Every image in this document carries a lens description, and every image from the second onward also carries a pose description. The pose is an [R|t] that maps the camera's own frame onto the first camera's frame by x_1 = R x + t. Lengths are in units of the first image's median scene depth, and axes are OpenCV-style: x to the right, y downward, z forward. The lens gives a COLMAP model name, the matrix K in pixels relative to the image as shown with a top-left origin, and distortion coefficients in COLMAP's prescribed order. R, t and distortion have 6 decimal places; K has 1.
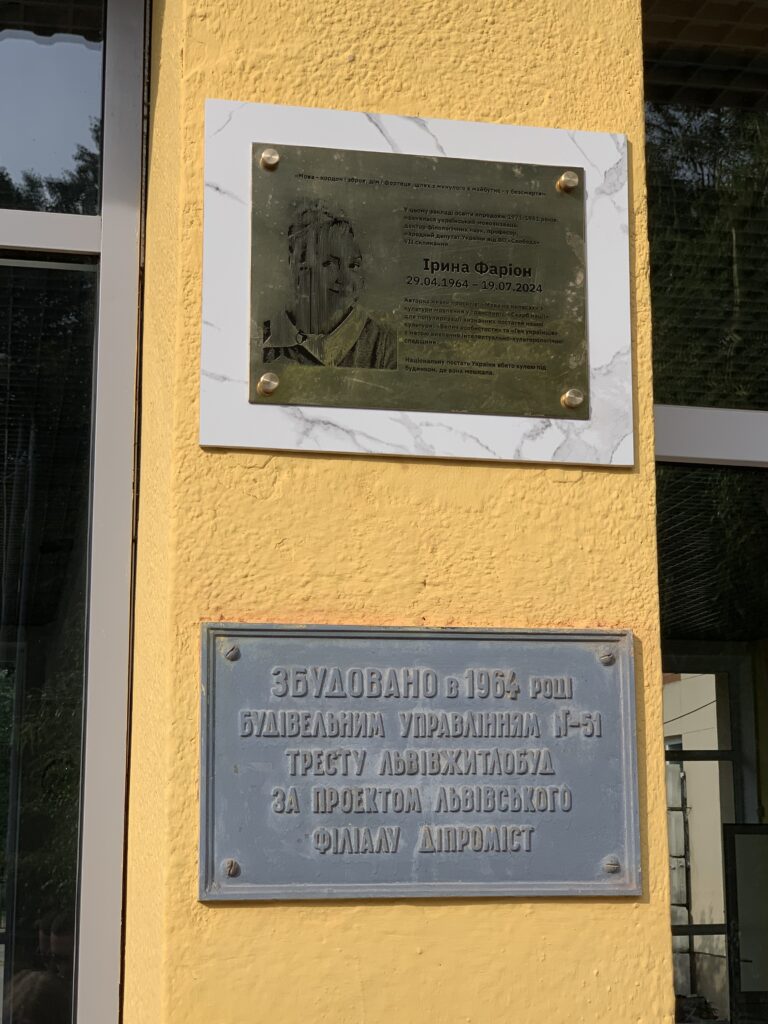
lens RADIAL K [[1788.1, 0, 384.1], [0, 1788.1, 511.9], [0, 0, 1]] dist [-0.039403, 0.000000]
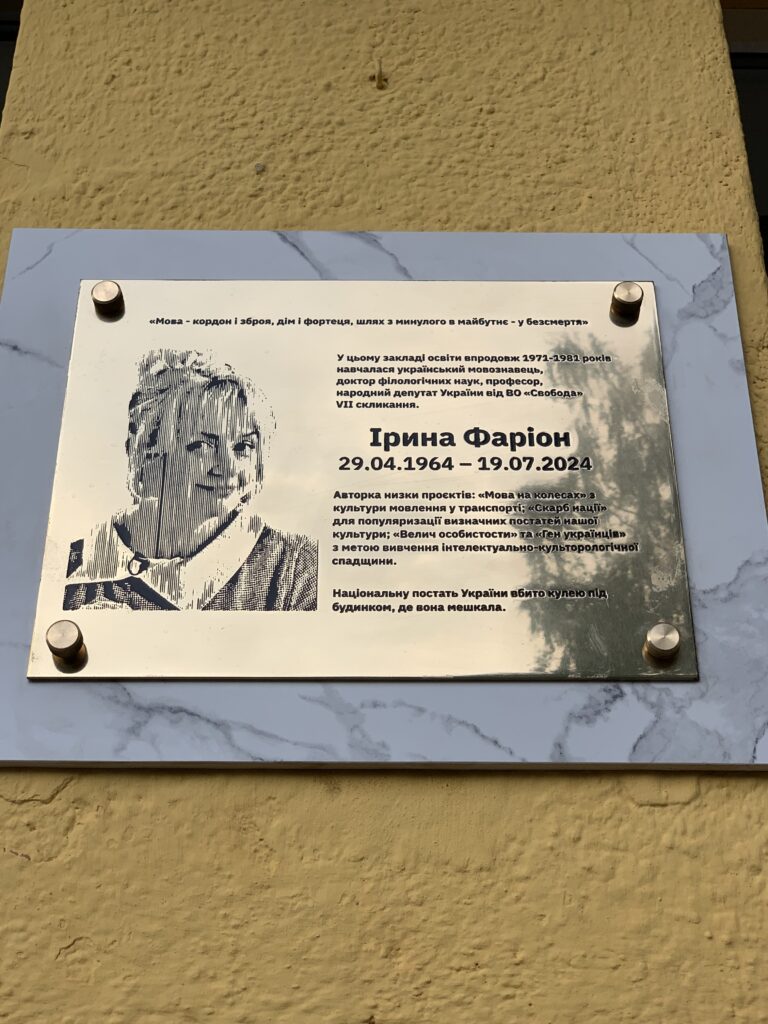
lens RADIAL K [[1586.5, 0, 384.5], [0, 1586.5, 512.0], [0, 0, 1]] dist [-0.037166, 0.000000]
pose [[0.981360, -0.104001, -0.161604, 0.104731], [0.037573, 0.928518, -0.369381, 0.067055], [0.188468, 0.356424, 0.915118, 0.555799]]
